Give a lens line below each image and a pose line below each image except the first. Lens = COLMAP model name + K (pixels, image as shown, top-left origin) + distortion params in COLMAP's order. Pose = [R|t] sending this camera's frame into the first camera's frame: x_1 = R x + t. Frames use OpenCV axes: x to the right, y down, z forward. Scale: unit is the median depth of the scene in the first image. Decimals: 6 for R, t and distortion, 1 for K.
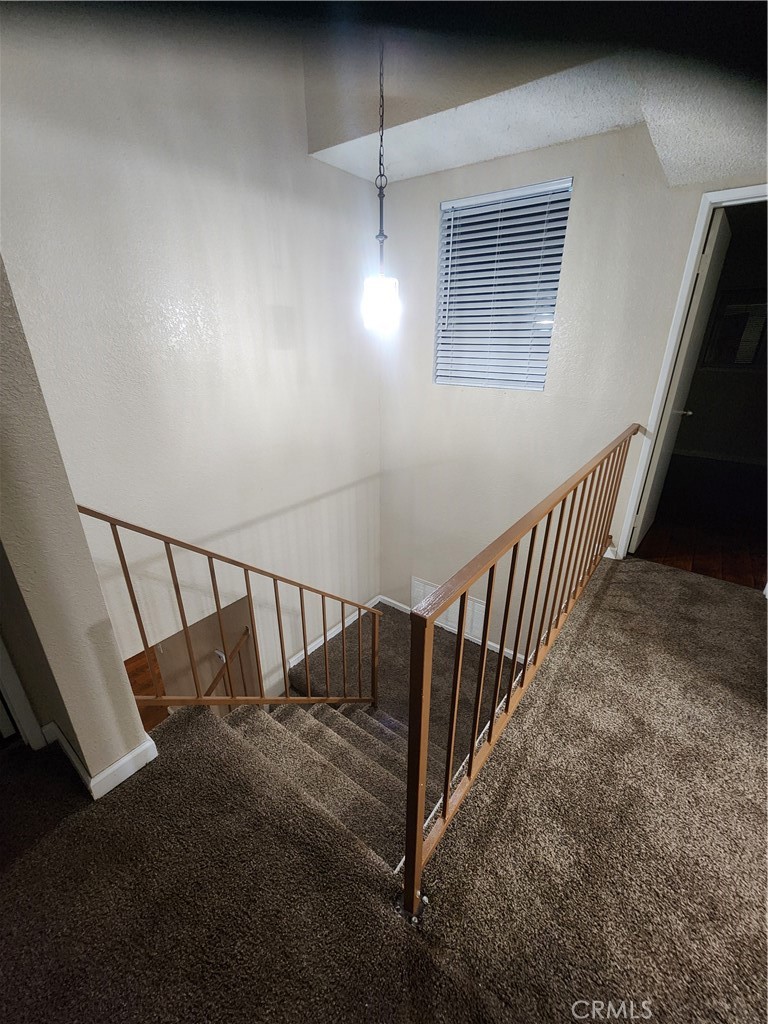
lens RADIAL K [[424.2, 0, 386.1], [0, 424.2, 515.3], [0, 0, 1]] dist [-0.001600, 0.001317]
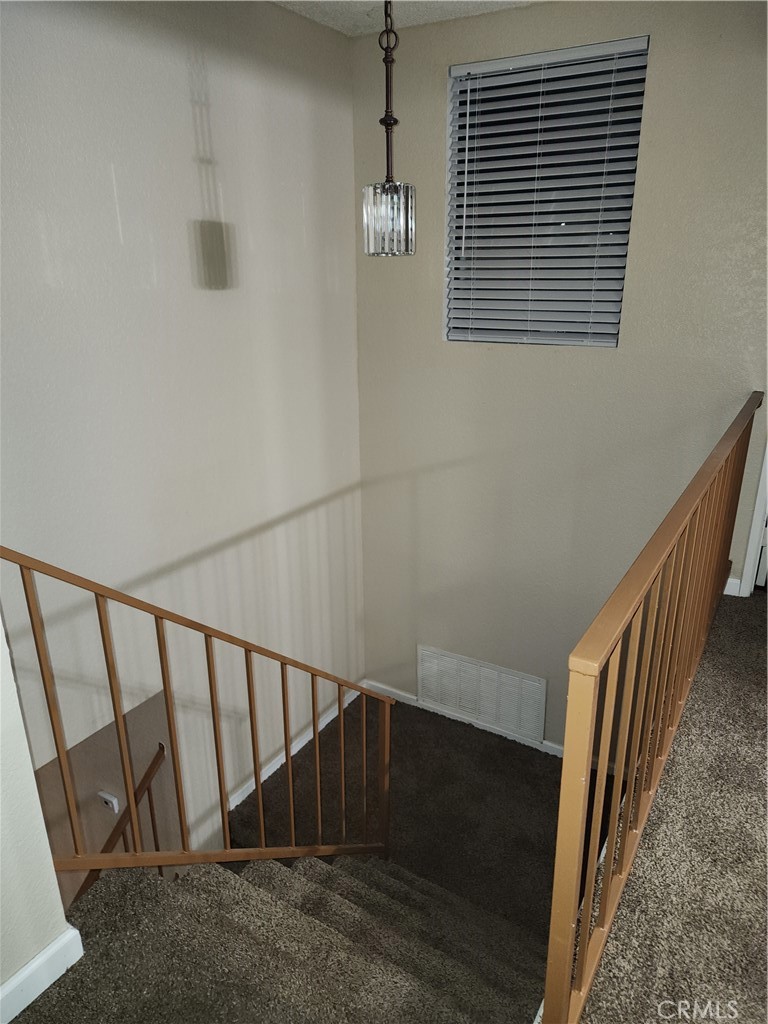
lens RADIAL K [[696.8, 0, 391.6], [0, 696.8, 516.9], [0, 0, 1]] dist [0.059506, -0.049335]
pose [[0.994179, -0.041291, 0.099519, -0.146967], [0.046615, 0.997570, -0.051778, 0.017100], [-0.097139, 0.056115, 0.993688, -0.062812]]
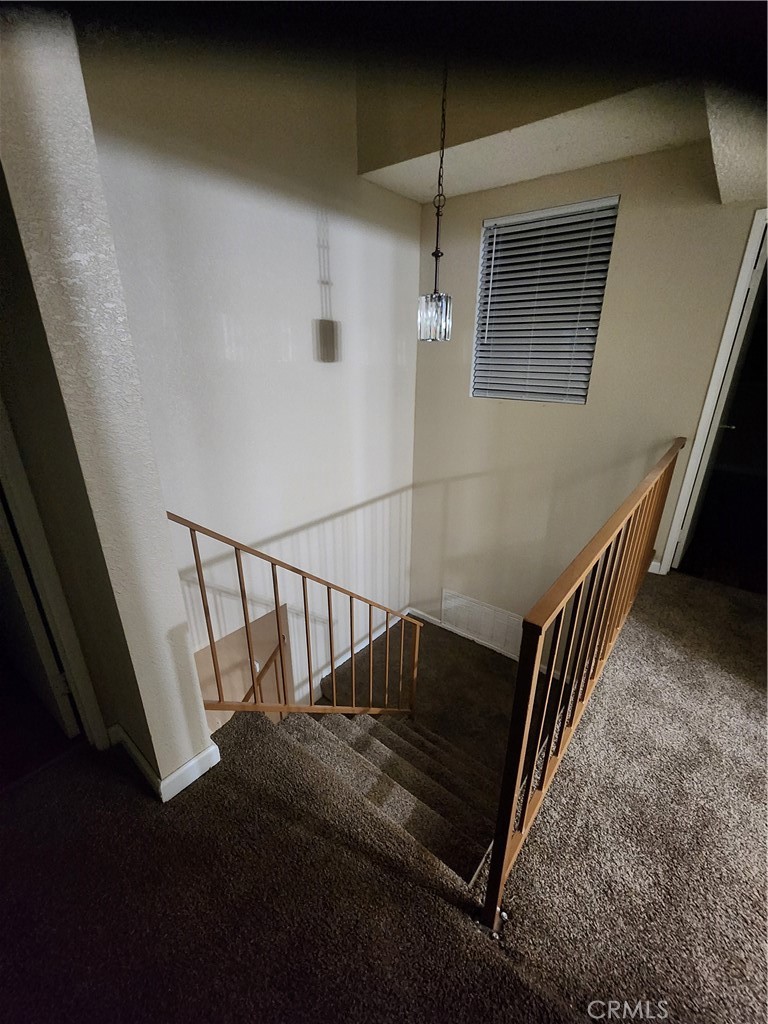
lens RADIAL K [[424.2, 0, 383.9], [0, 424.2, 515.8], [0, 0, 1]] dist [-0.001600, 0.001317]
pose [[0.999494, 0.014356, -0.028385, -0.106053], [-0.015093, 0.999550, -0.025922, 0.004430], [0.028001, 0.026337, 0.999261, -0.010814]]
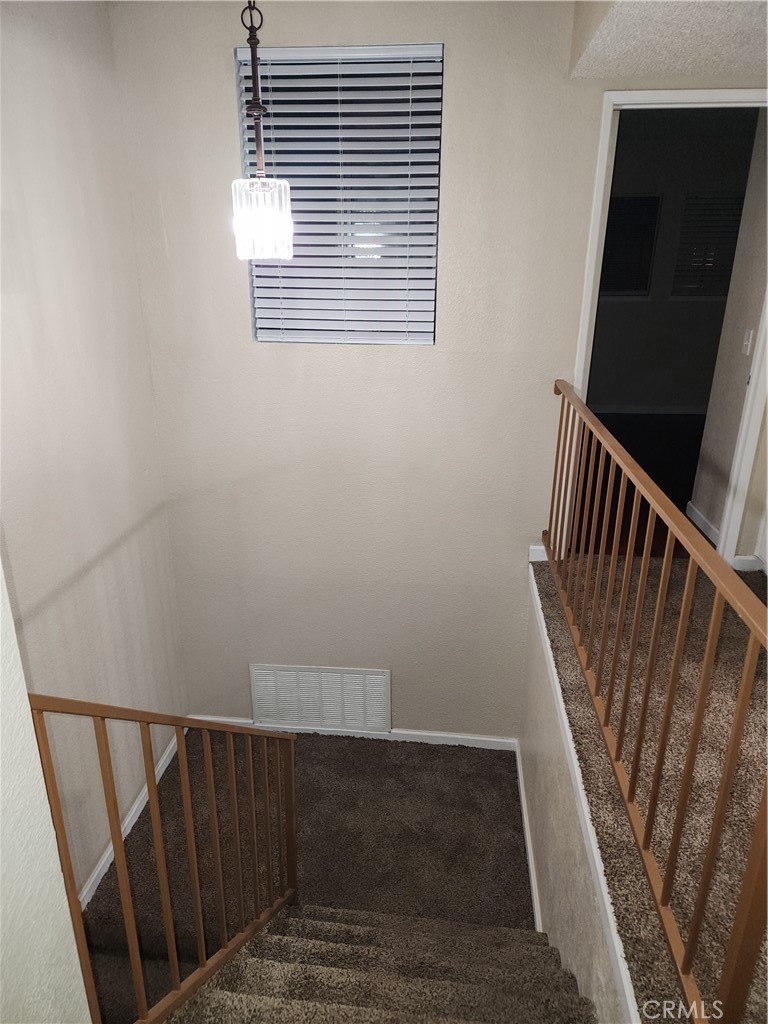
lens RADIAL K [[696.8, 0, 364.2], [0, 696.8, 510.1], [0, 0, 1]] dist [0.059506, -0.049335]
pose [[0.858990, -0.176502, 0.480607, -0.472264], [0.196166, 0.980525, 0.009488, -0.090013], [-0.472922, 0.086129, 0.876885, 0.114218]]
